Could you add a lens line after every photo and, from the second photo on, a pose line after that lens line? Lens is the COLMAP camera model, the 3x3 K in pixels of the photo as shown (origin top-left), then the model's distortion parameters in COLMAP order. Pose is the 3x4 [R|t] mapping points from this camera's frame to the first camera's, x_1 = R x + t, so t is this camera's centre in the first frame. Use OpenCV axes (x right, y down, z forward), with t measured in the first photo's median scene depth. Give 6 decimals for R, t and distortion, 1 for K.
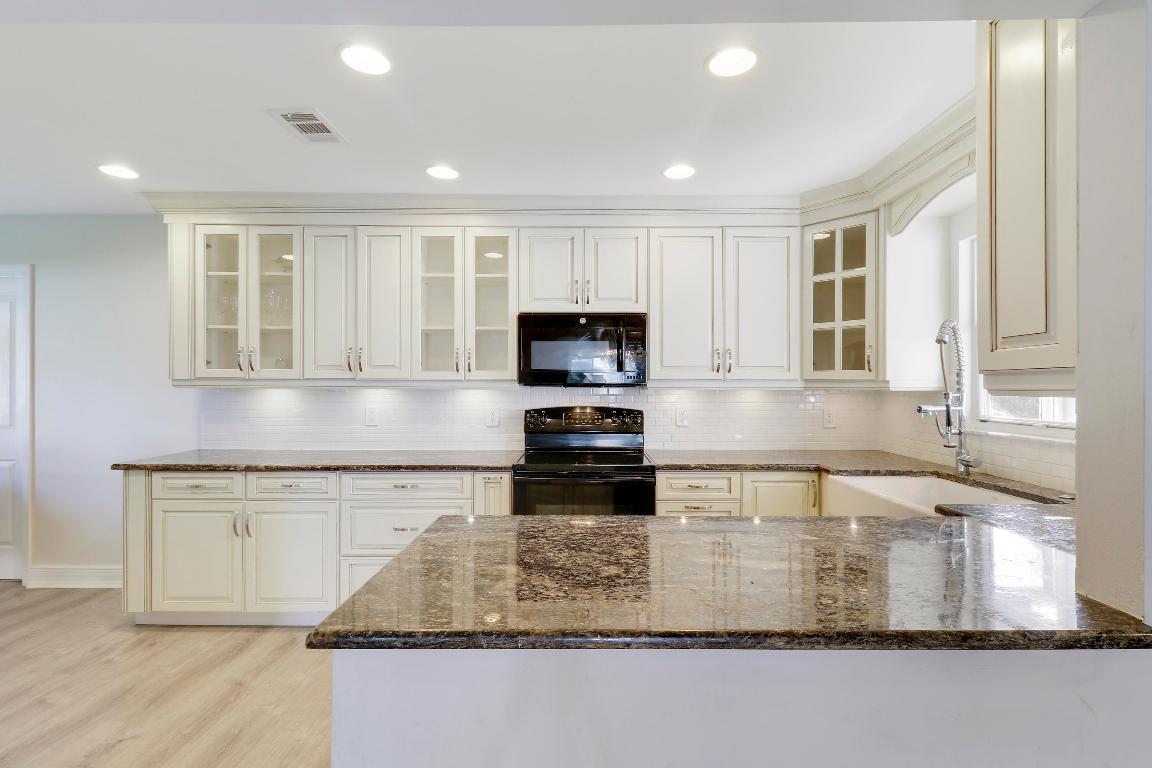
lens RADIAL K [[546.9, 0, 577.7], [0, 546.9, 382.1], [0, 0, 1]] dist [-0.022204, -0.001250]
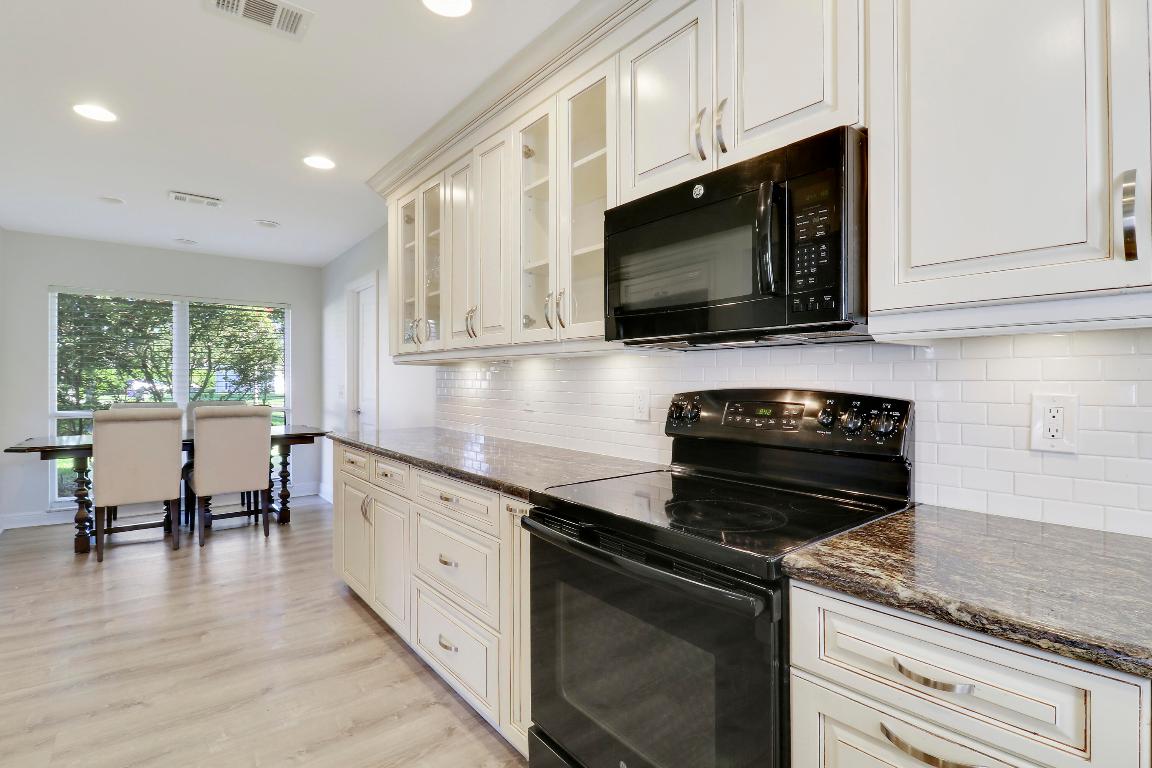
lens RADIAL K [[546.9, 0, 577.0], [0, 546.9, 381.4], [0, 0, 1]] dist [-0.022204, -0.001250]
pose [[0.640848, 0.002105, -0.767665, 0.280702], [-0.000431, 0.999997, 0.002383, 0.041095], [0.767668, -0.001196, 0.640847, 0.628349]]
